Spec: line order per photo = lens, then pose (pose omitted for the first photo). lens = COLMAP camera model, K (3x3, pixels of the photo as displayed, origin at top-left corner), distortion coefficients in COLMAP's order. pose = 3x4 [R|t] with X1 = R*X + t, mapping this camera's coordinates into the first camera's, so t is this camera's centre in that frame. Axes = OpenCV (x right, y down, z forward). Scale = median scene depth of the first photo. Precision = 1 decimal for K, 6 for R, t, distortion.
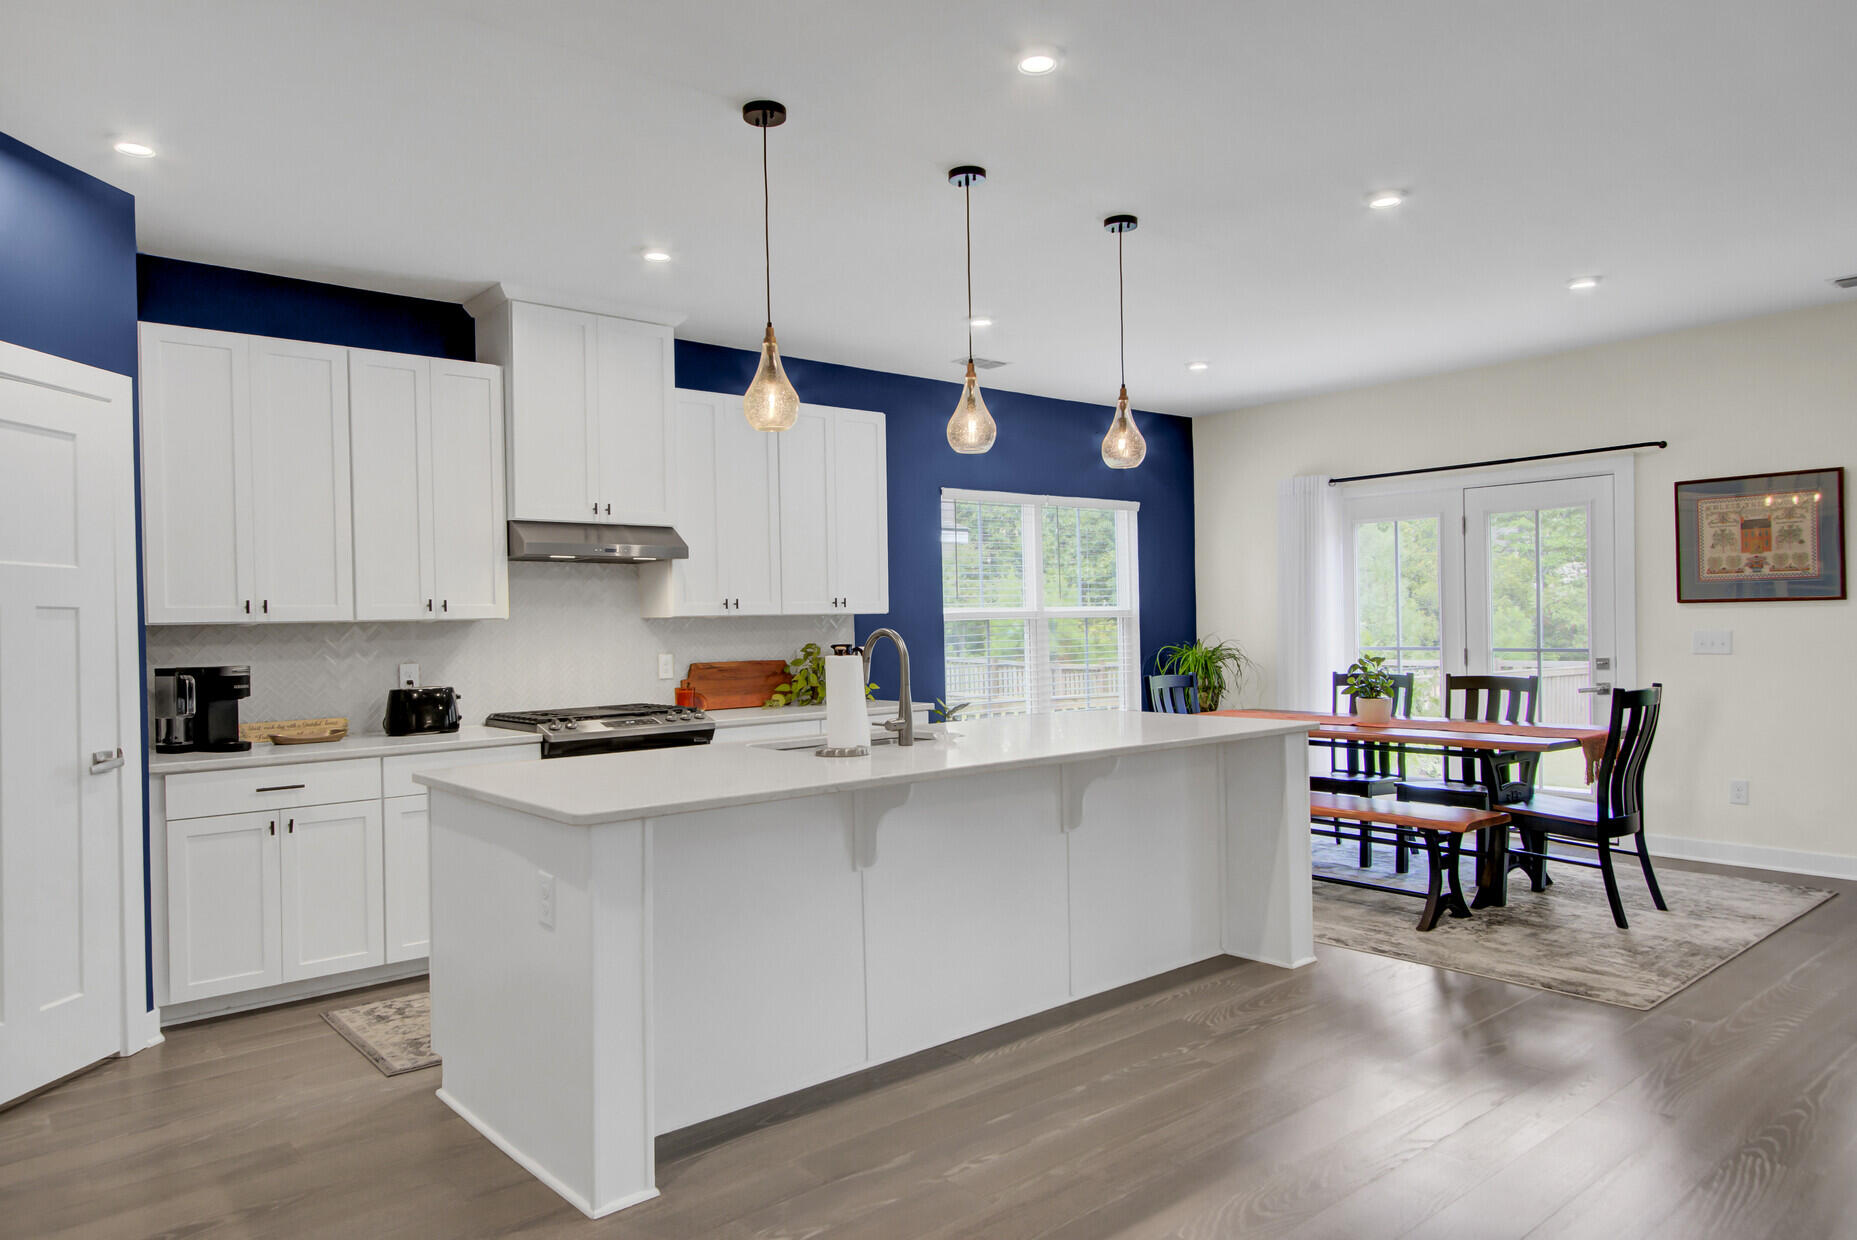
lens RADIAL K [[1176.7, 0, 933.0], [0, 1176.7, 626.8], [0, 0, 1]] dist [0.005287, -0.004236]
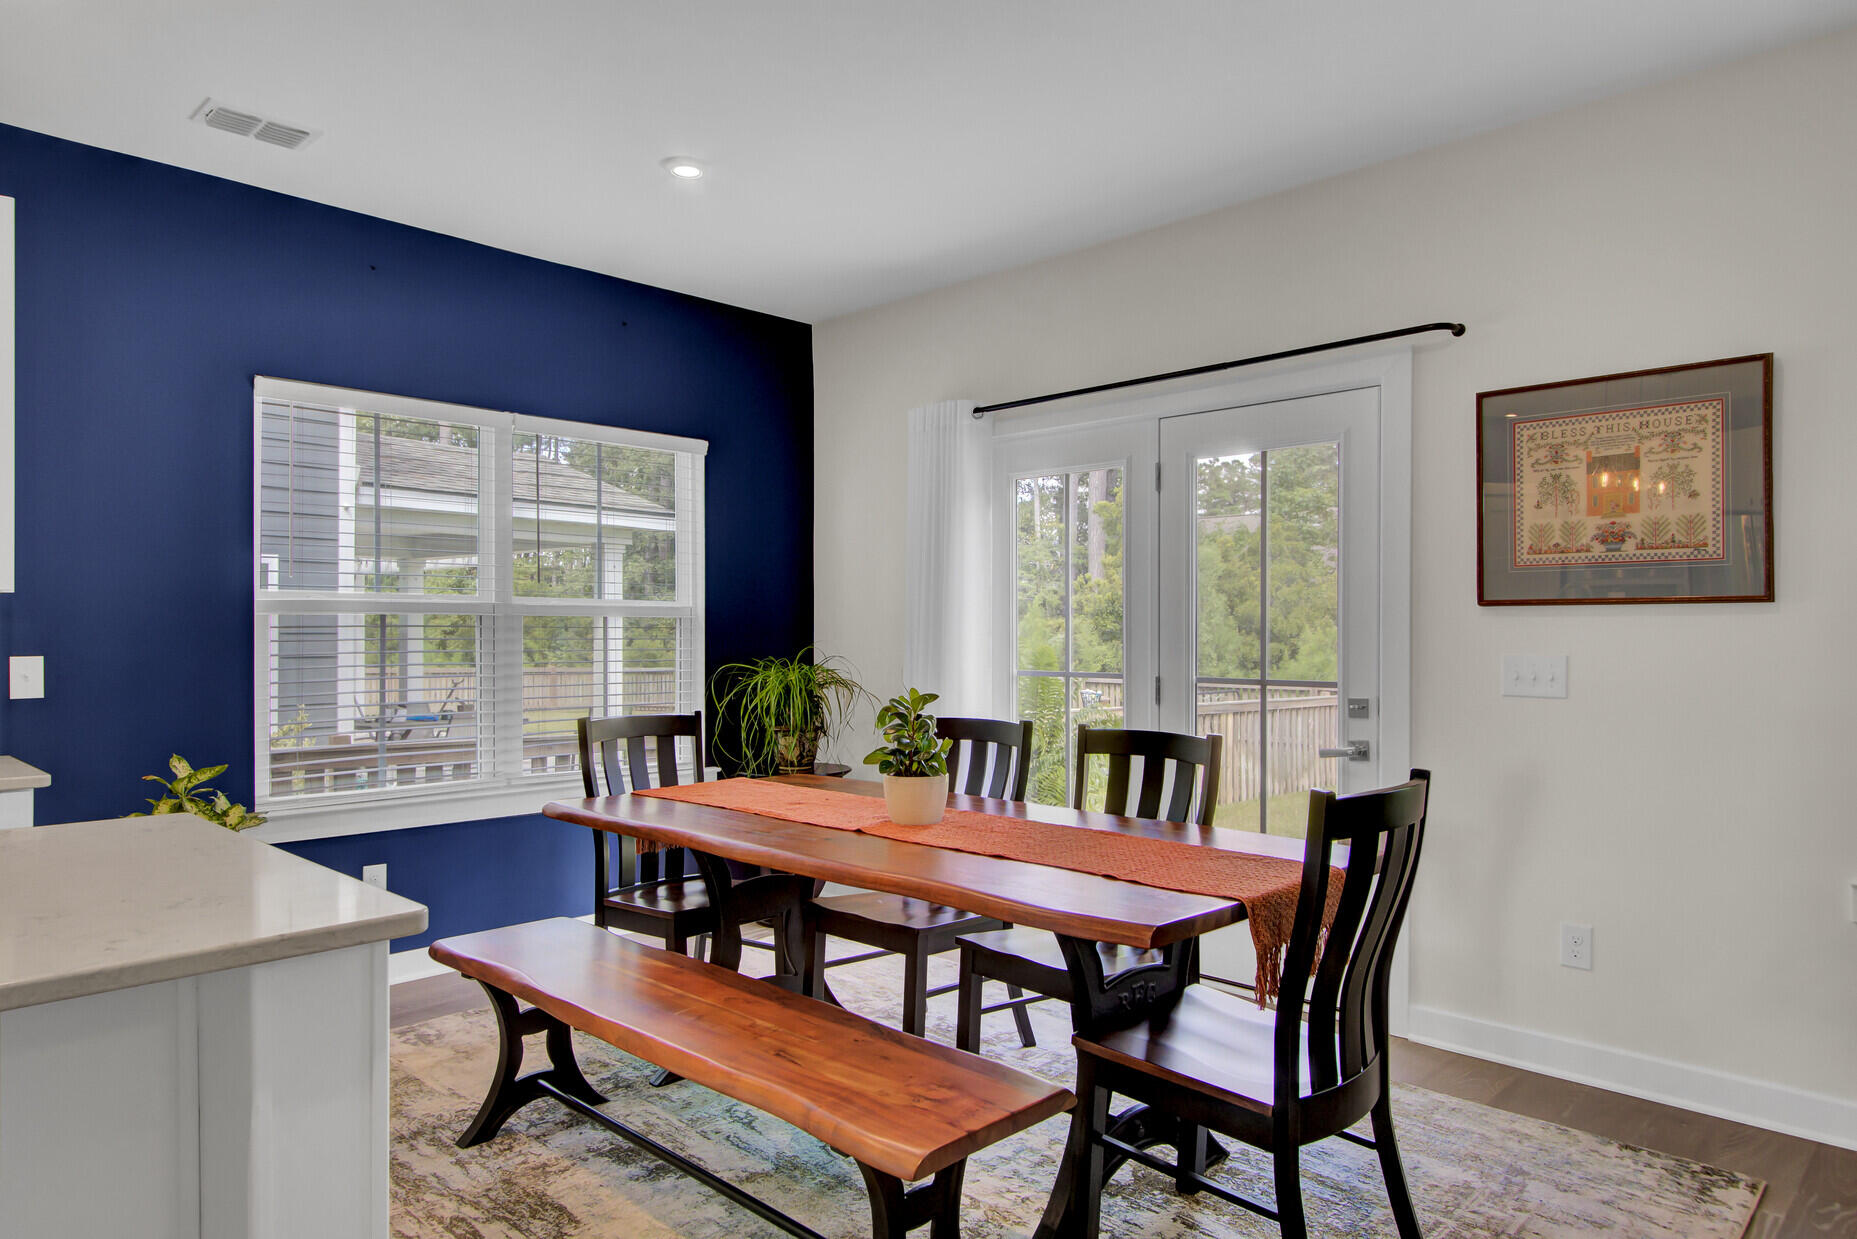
lens RADIAL K [[1176.7, 0, 918.7], [0, 1176.7, 631.1], [0, 0, 1]] dist [0.005287, -0.004236]
pose [[0.994197, 0.020788, 0.105545, 0.299570], [-0.020101, 0.999769, -0.007568, 0.001693], [-0.105678, 0.005402, 0.994386, 0.457300]]
